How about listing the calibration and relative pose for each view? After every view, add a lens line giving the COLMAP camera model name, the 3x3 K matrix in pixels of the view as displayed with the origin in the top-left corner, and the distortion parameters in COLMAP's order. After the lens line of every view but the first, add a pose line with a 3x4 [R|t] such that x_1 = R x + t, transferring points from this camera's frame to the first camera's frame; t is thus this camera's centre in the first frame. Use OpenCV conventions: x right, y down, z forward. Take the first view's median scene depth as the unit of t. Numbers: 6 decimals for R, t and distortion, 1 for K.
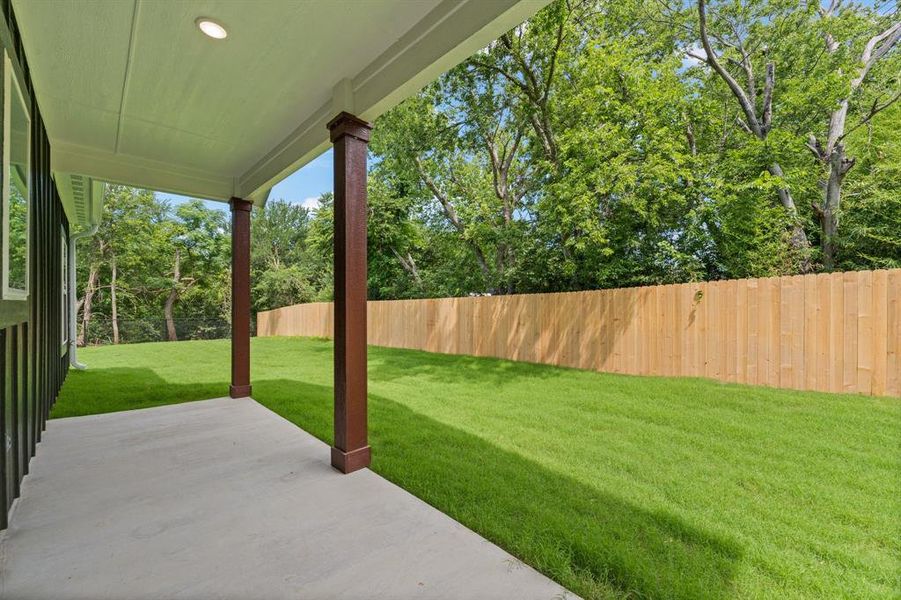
lens RADIAL K [[368.0, 0, 453.0], [0, 368.0, 304.0], [0, 0, 1]] dist [-0.000049, -0.000149]
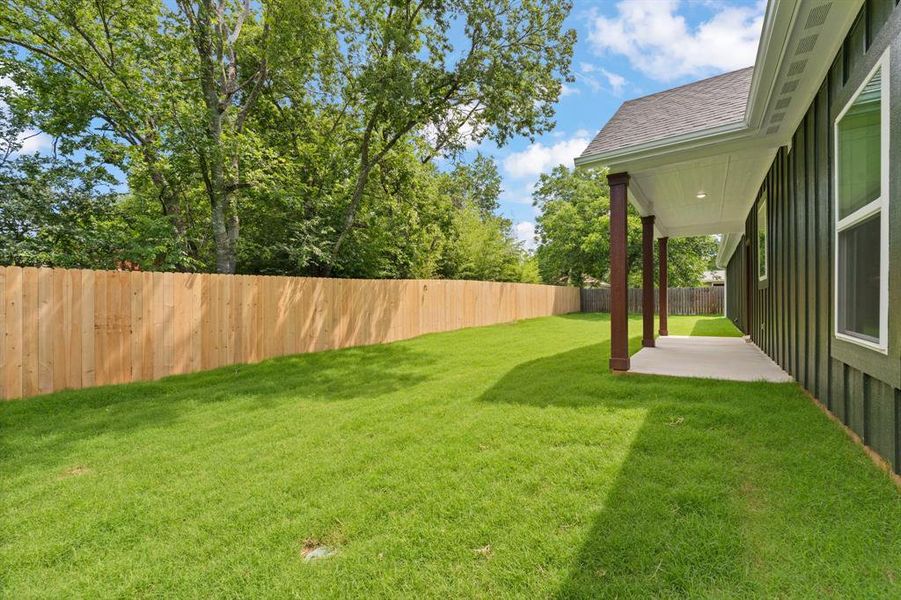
lens RADIAL K [[368.0, 0, 453.0], [0, 368.0, 304.0], [0, 0, 1]] dist [-0.000049, -0.000149]
pose [[-0.193389, -0.003065, 0.981117, -0.792844], [-0.000572, 0.999995, 0.003012, 0.035010], [-0.981122, 0.000021, -0.193390, 0.880739]]
